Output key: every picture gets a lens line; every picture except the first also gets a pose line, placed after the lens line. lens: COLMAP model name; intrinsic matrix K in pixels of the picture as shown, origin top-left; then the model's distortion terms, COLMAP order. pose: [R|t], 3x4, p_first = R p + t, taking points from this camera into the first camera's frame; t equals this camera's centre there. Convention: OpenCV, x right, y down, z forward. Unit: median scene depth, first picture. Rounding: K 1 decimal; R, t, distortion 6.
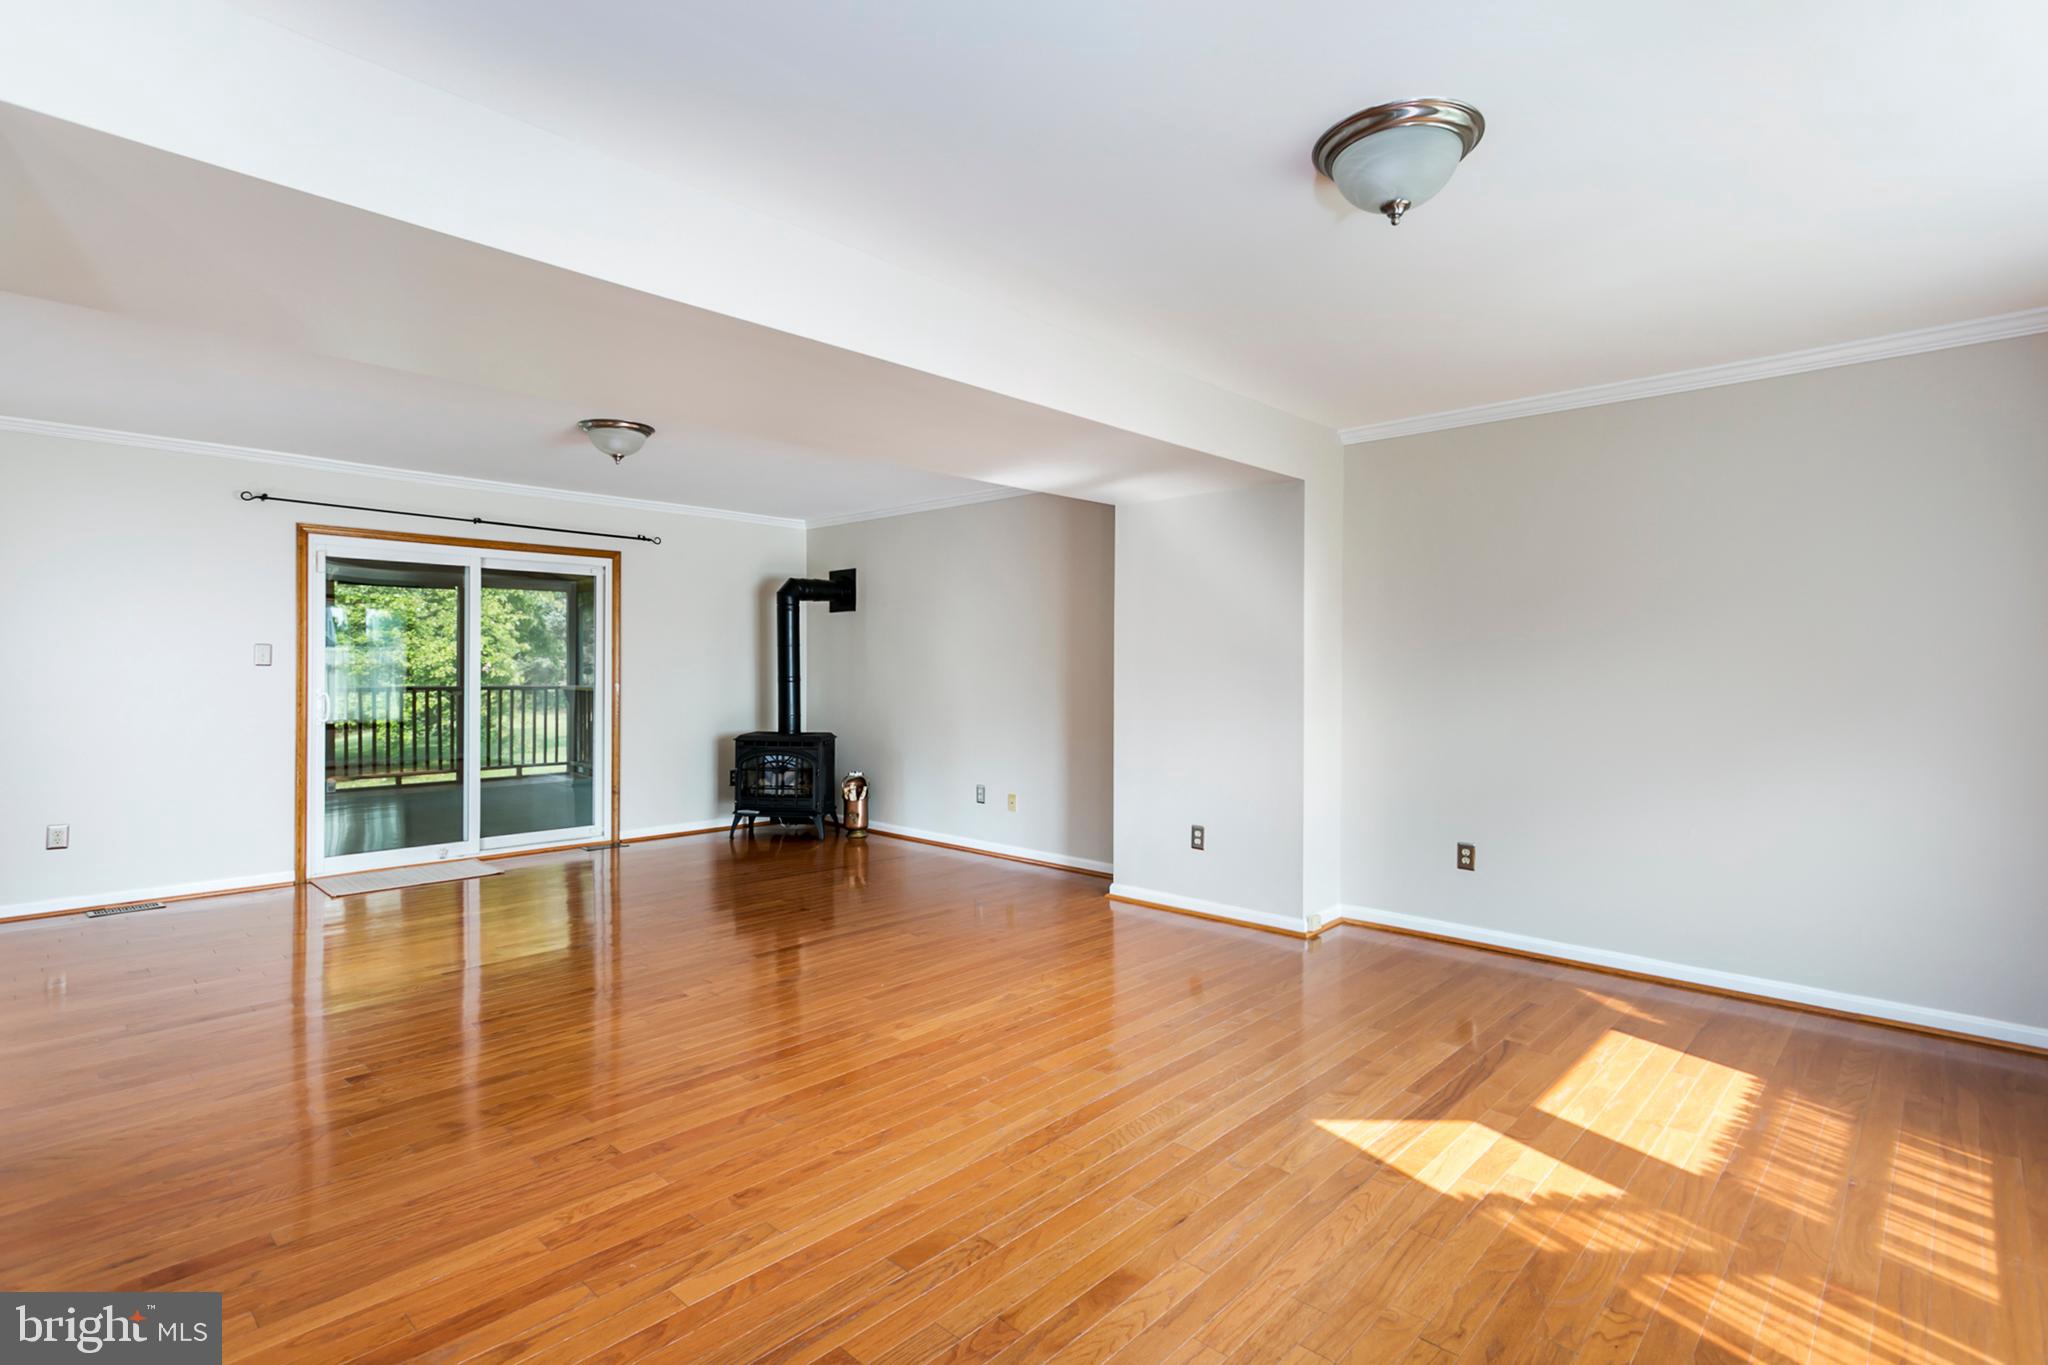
lens RADIAL K [[999.9, 0, 1018.7], [0, 999.9, 678.5], [0, 0, 1]] dist [-0.005328, -0.000098]
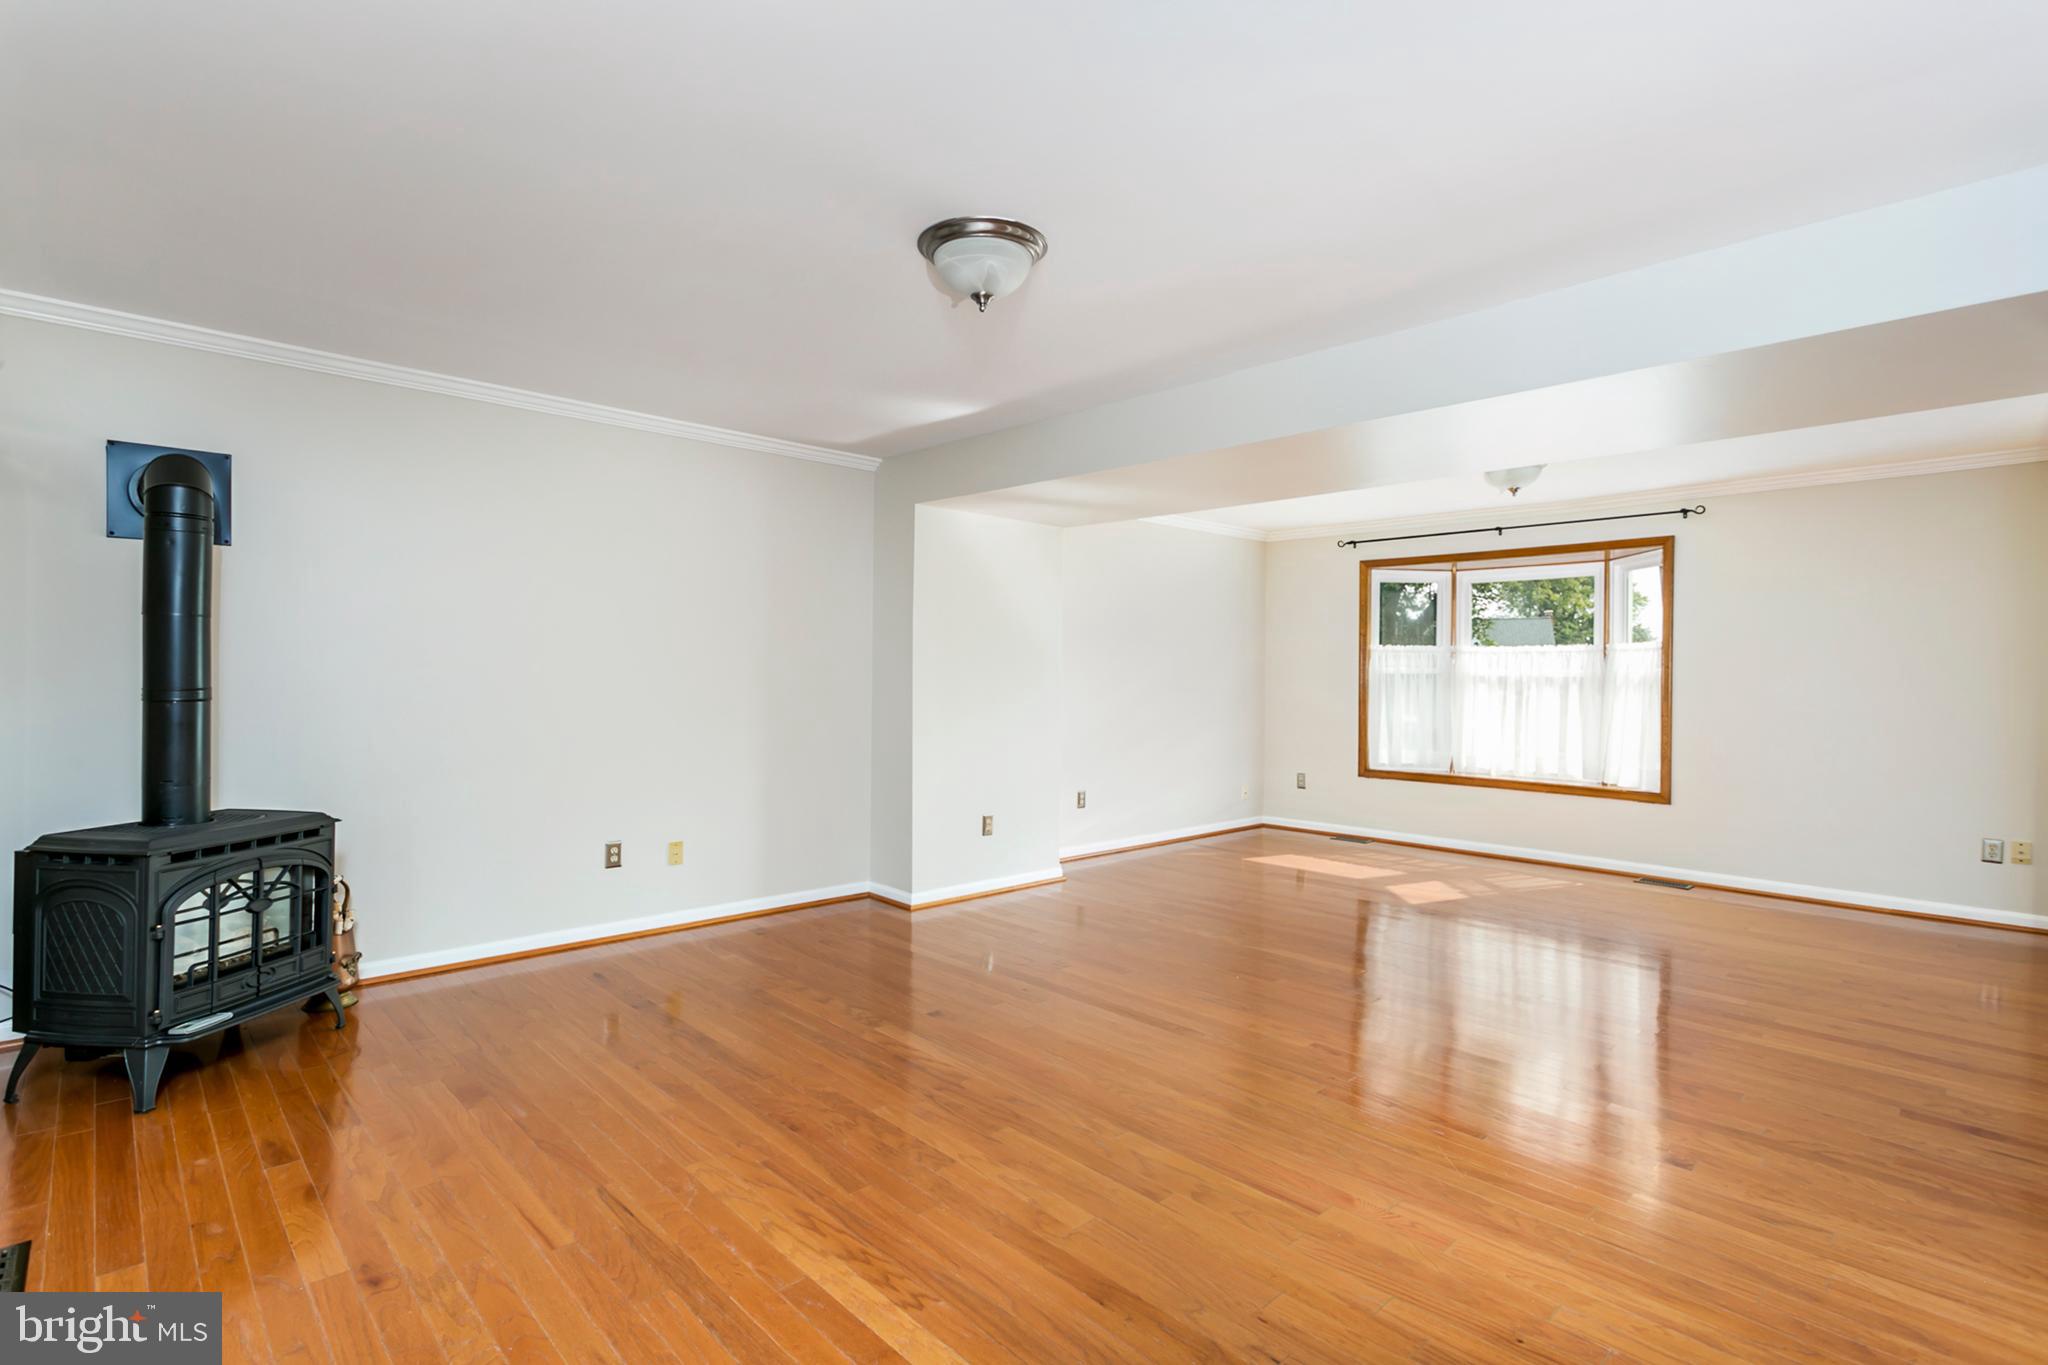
lens RADIAL K [[999.9, 0, 1019.0], [0, 999.9, 672.8], [0, 0, 1]] dist [-0.005328, -0.000098]
pose [[0.054661, -0.002456, 0.998502, -0.697366], [0.009087, 0.999957, 0.001962, -0.006330], [-0.998464, 0.008966, 0.054681, 0.686847]]
